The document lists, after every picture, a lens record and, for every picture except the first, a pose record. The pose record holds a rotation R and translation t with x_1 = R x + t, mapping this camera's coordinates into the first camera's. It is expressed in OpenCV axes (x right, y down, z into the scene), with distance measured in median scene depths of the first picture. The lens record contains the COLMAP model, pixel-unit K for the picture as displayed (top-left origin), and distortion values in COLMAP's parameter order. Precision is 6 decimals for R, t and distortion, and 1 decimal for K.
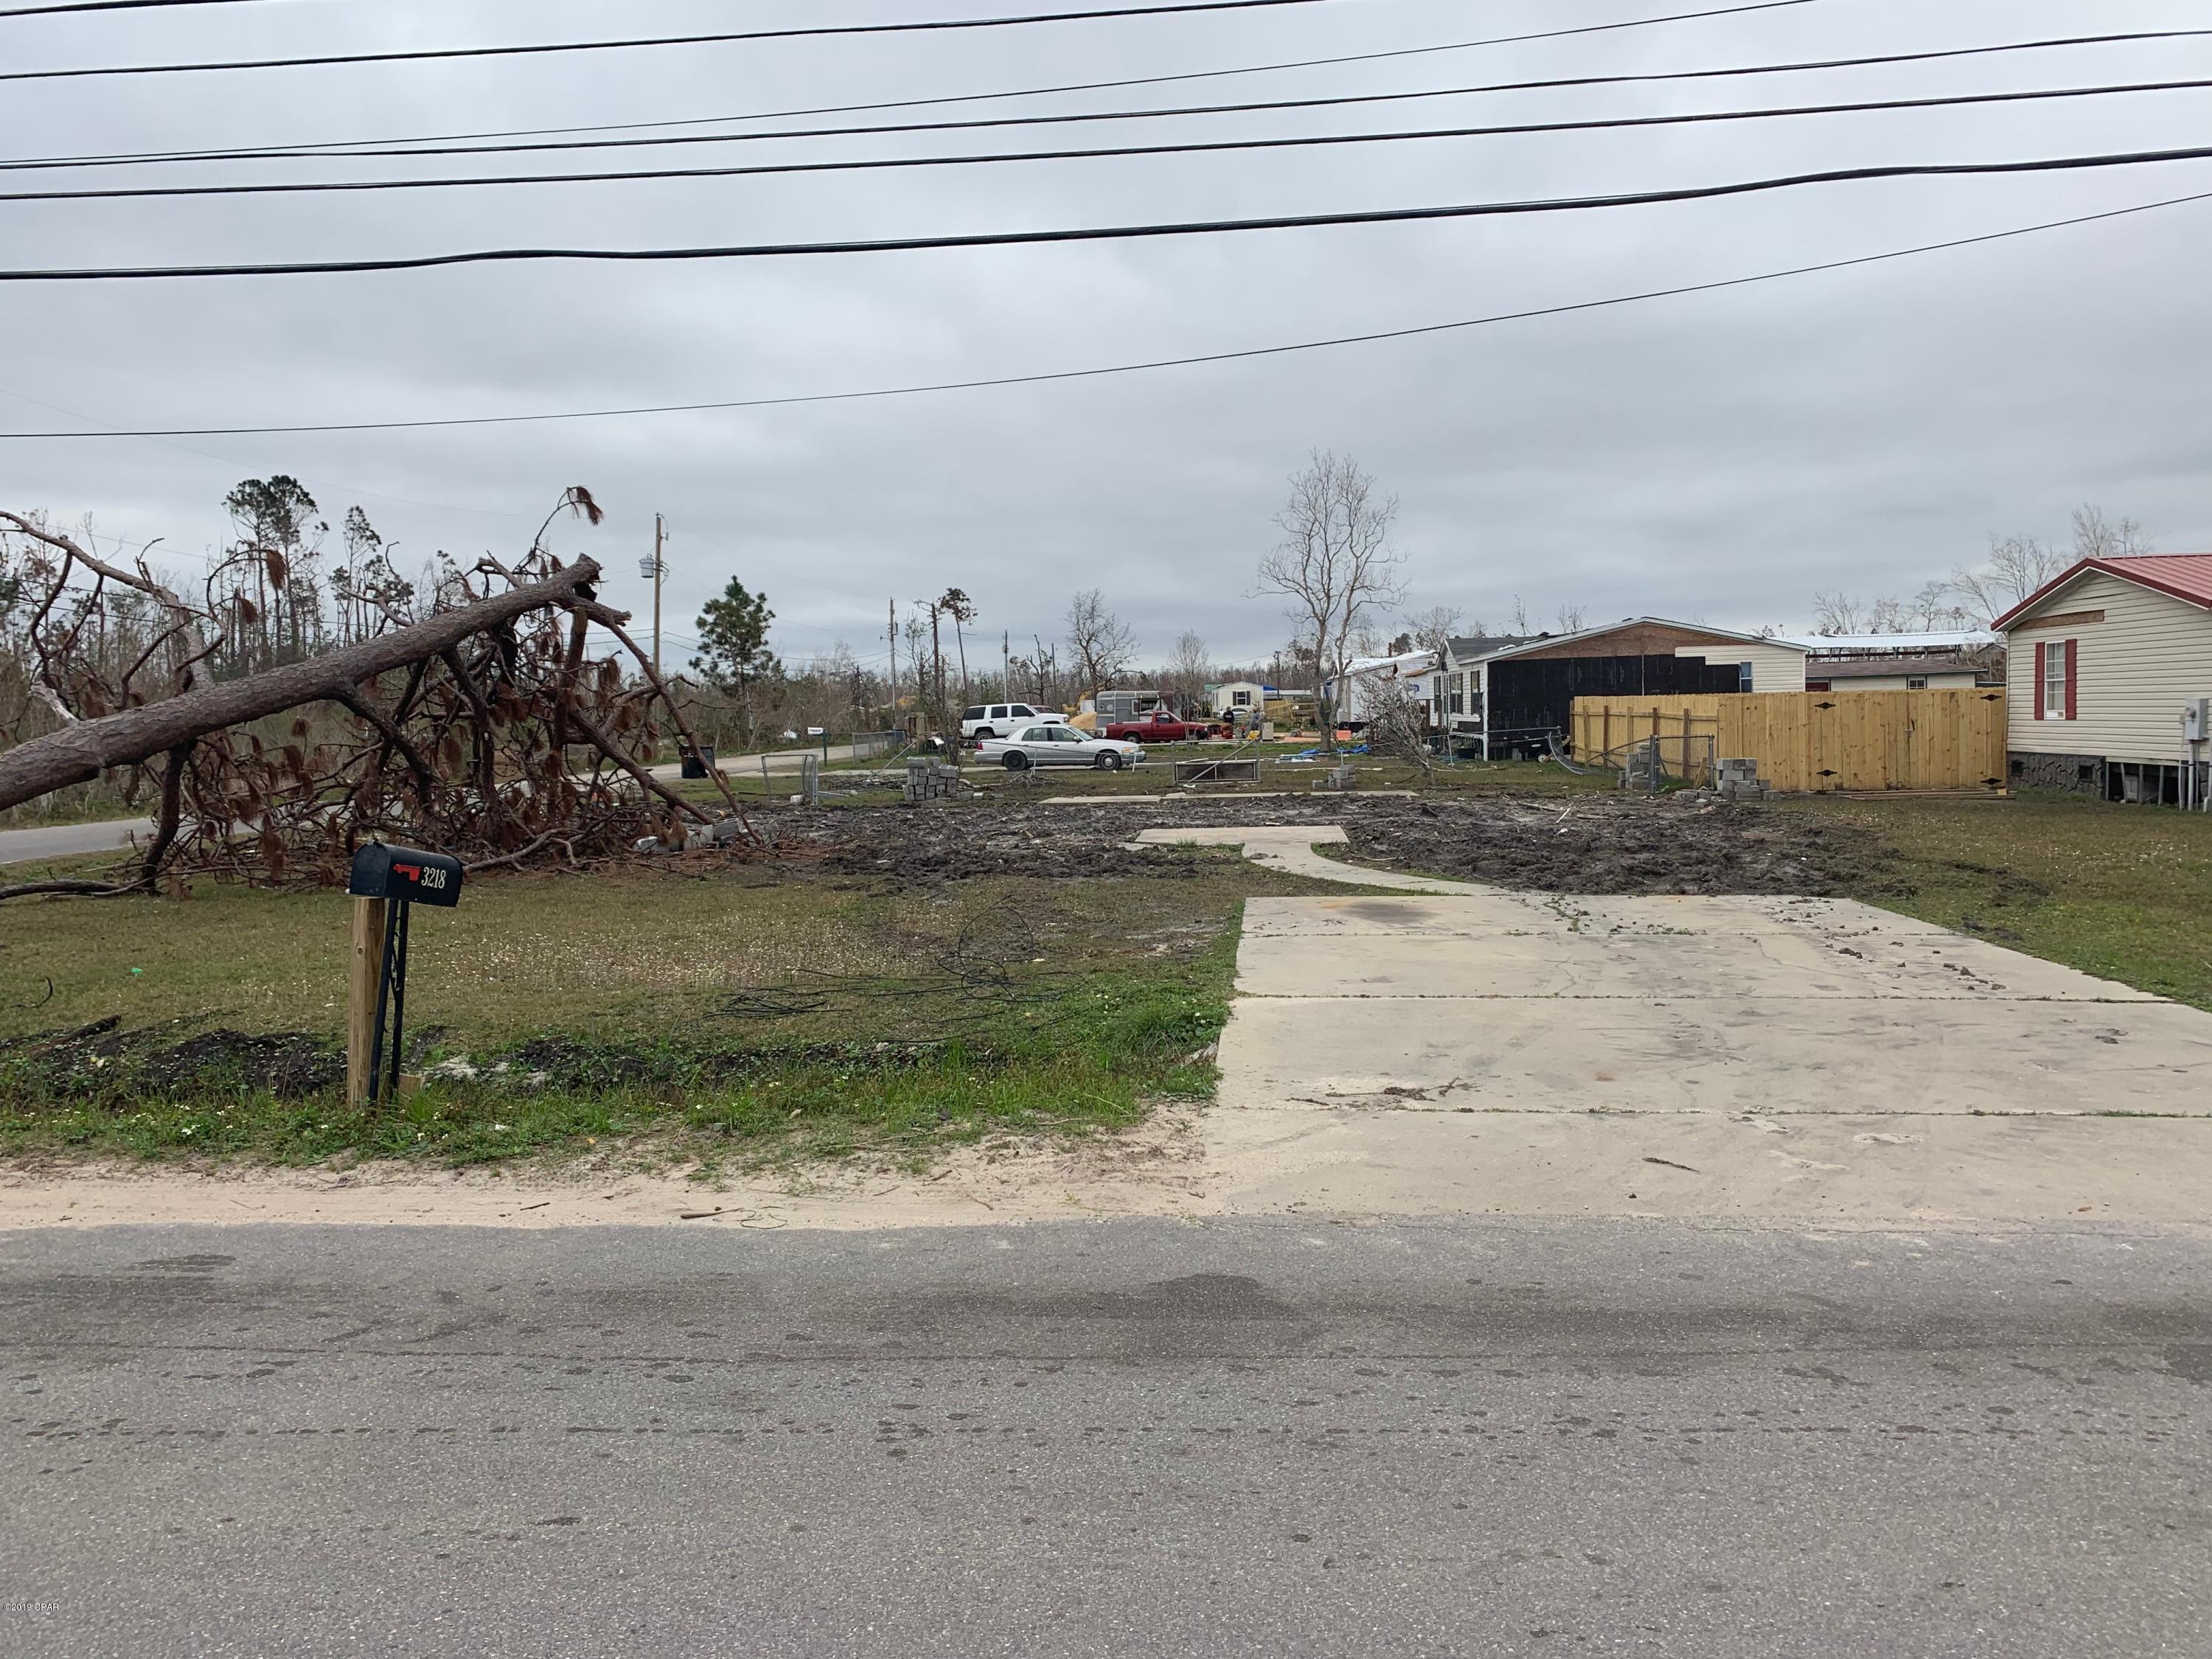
lens RADIAL K [[1698.2, 0, 1124.4], [0, 1698.2, 825.6], [0, 0, 1]] dist [0.066186, -0.110928]
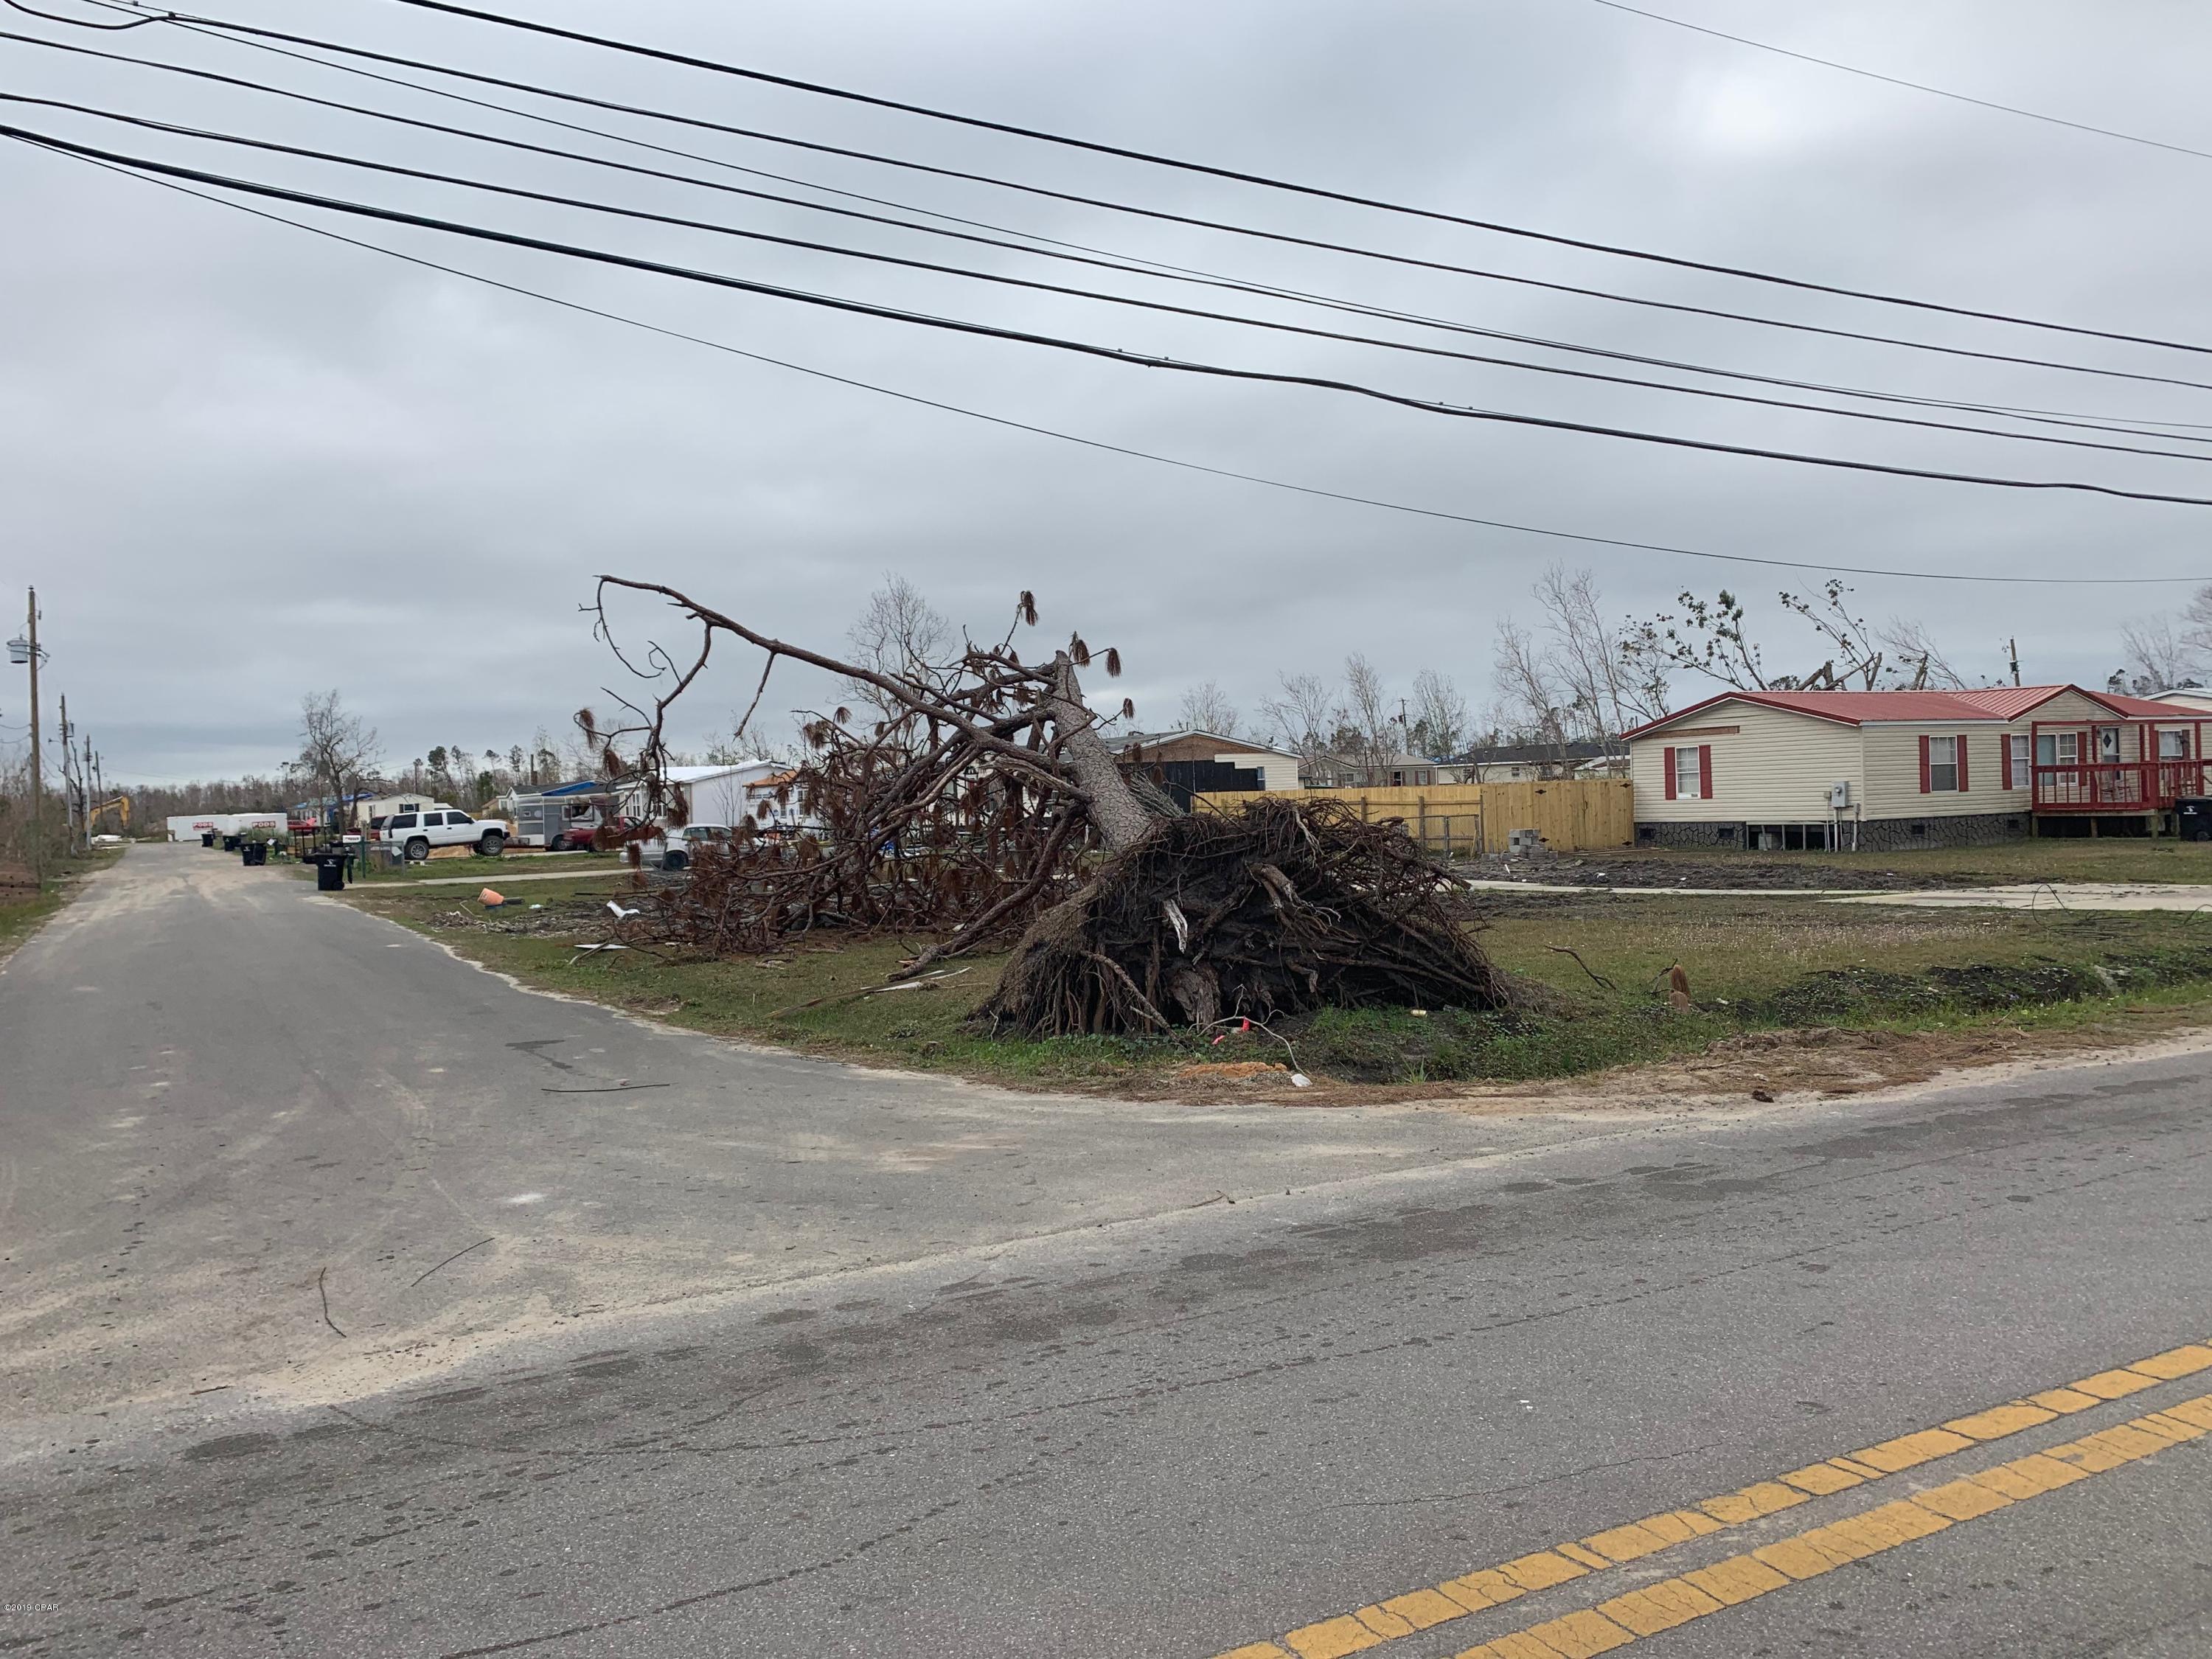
lens RADIAL K [[1698.2, 0, 1123.7], [0, 1698.2, 833.1], [0, 0, 1]] dist [0.066186, -0.110928]
pose [[0.828249, -0.016968, 0.560103, -0.440272], [0.052830, 0.997454, -0.047905, 0.008519], [-0.557864, 0.069268, 0.827037, 0.023583]]
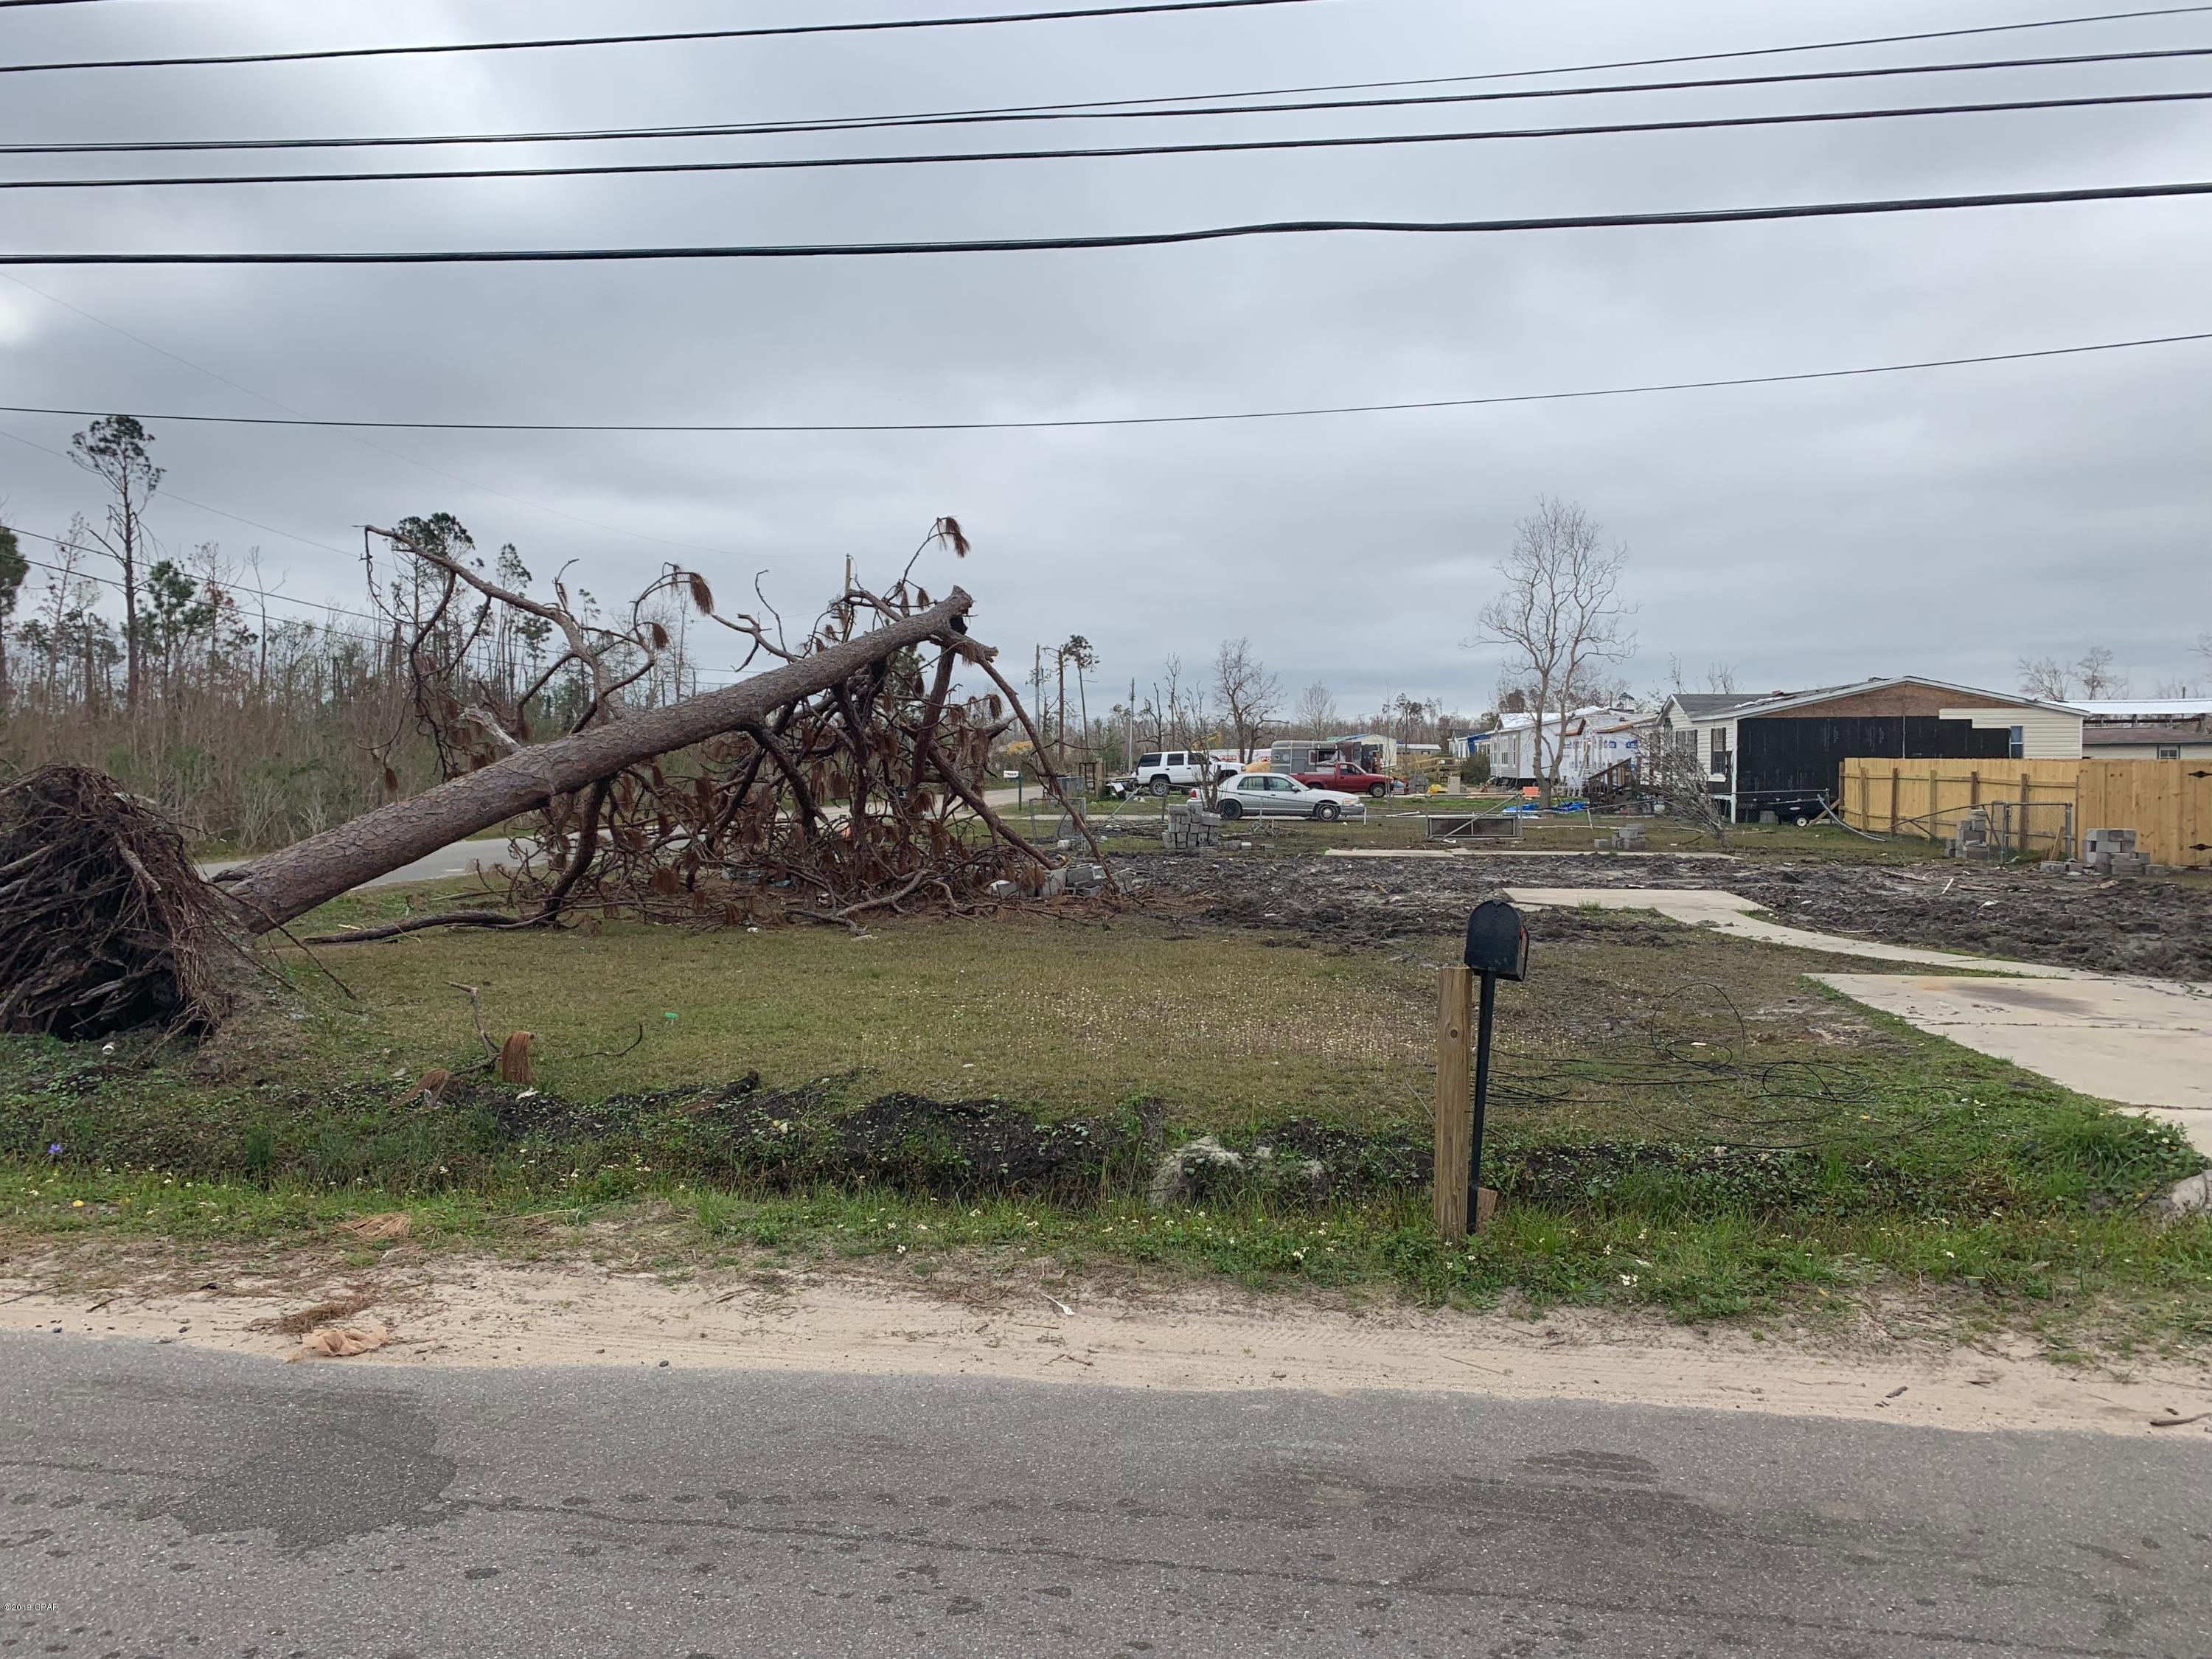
lens RADIAL K [[1698.2, 0, 1095.5], [0, 1698.2, 822.1], [0, 0, 1]] dist [0.066186, -0.110928]
pose [[0.997404, 0.026642, -0.066901, -0.081974], [-0.028678, 0.999149, -0.029655, 0.000120], [0.066054, 0.031497, 0.997319, 0.025000]]
